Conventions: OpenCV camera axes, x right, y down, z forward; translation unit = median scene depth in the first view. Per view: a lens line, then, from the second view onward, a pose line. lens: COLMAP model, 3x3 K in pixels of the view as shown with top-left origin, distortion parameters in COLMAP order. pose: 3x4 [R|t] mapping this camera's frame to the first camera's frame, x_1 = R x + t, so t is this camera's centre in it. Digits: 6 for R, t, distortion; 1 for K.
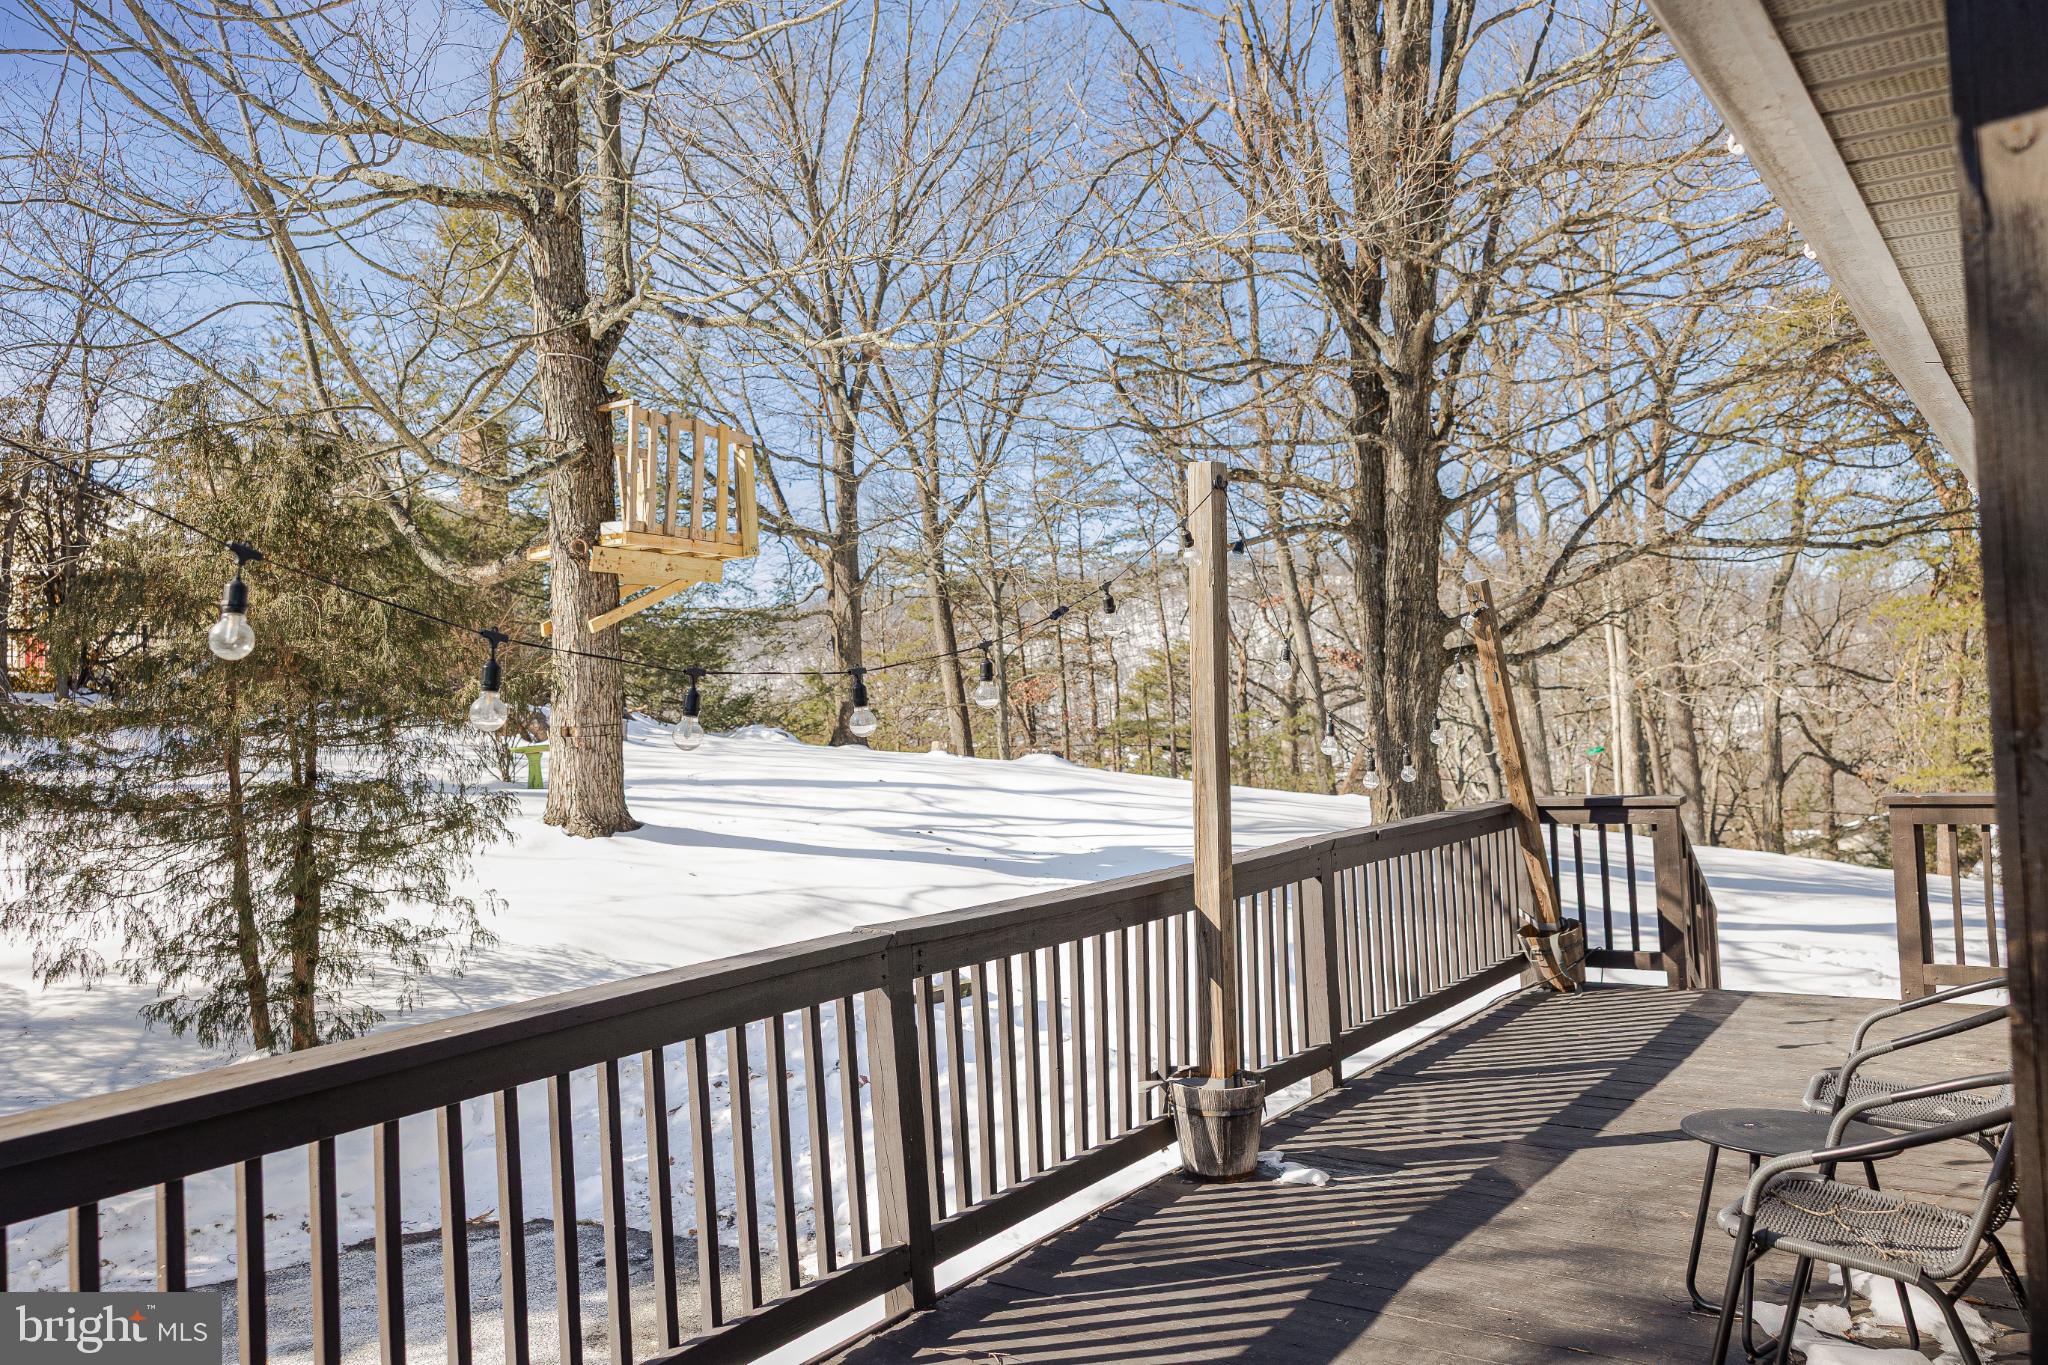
lens RADIAL K [[1674.5, 0, 1024.0], [0, 1674.5, 682.5], [0, 0, 1]] dist [-0.001238, -0.000055]
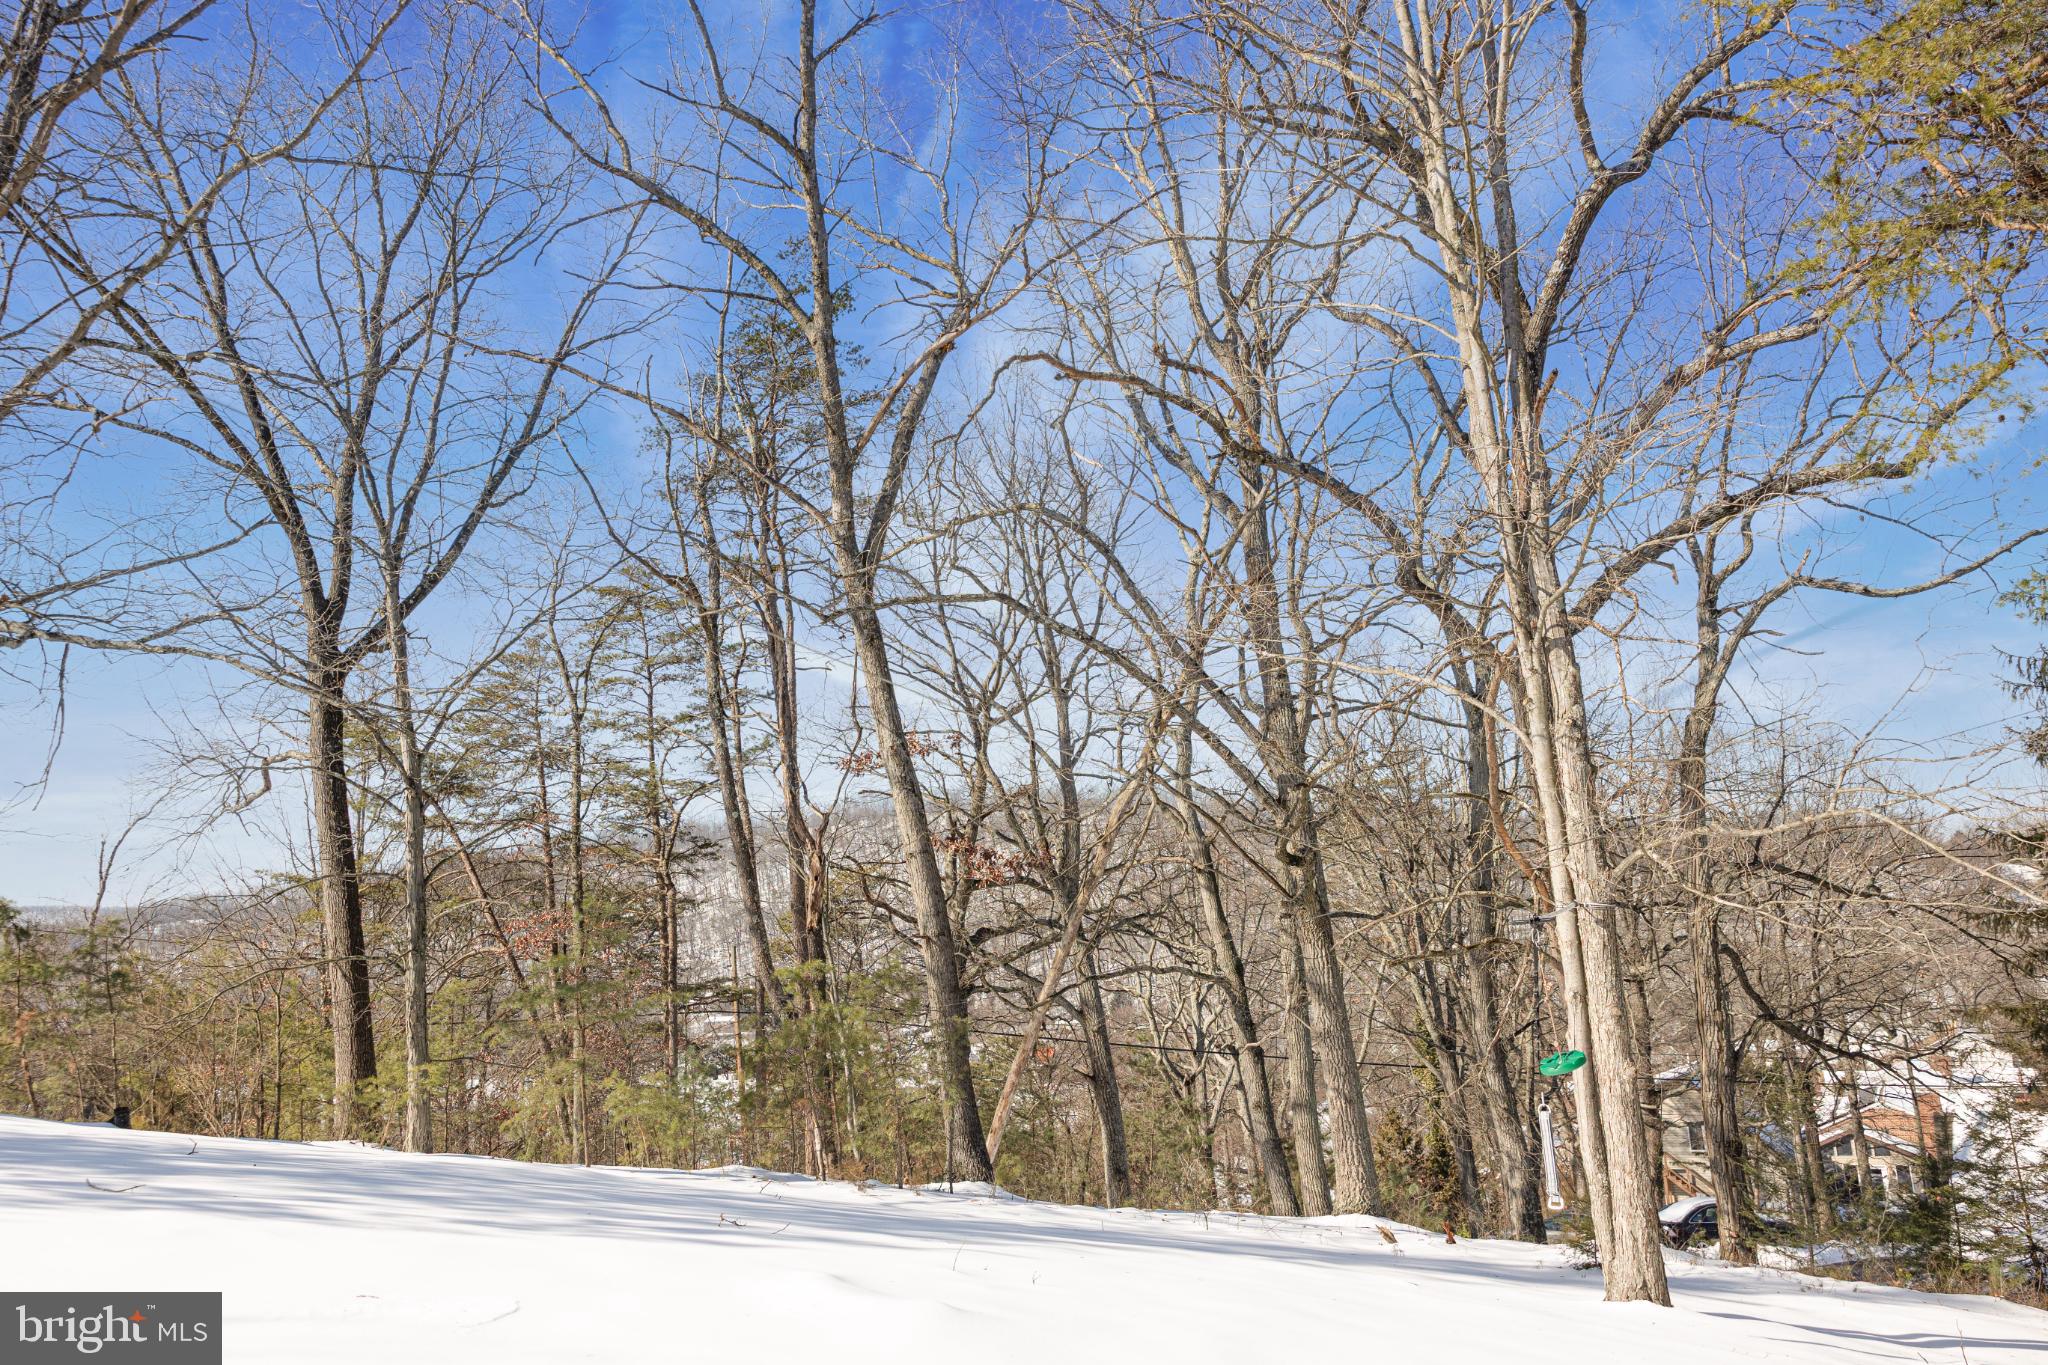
lens RADIAL K [[1674.5, 0, 1024.0], [0, 1674.5, 682.5], [0, 0, 1]] dist [-0.001238, -0.000055]
pose [[0.988011, 0.002384, 0.154364, 0.106072], [0.019847, 0.989622, -0.142316, 0.004663], [-0.153101, 0.143673, 0.977711, 0.405534]]
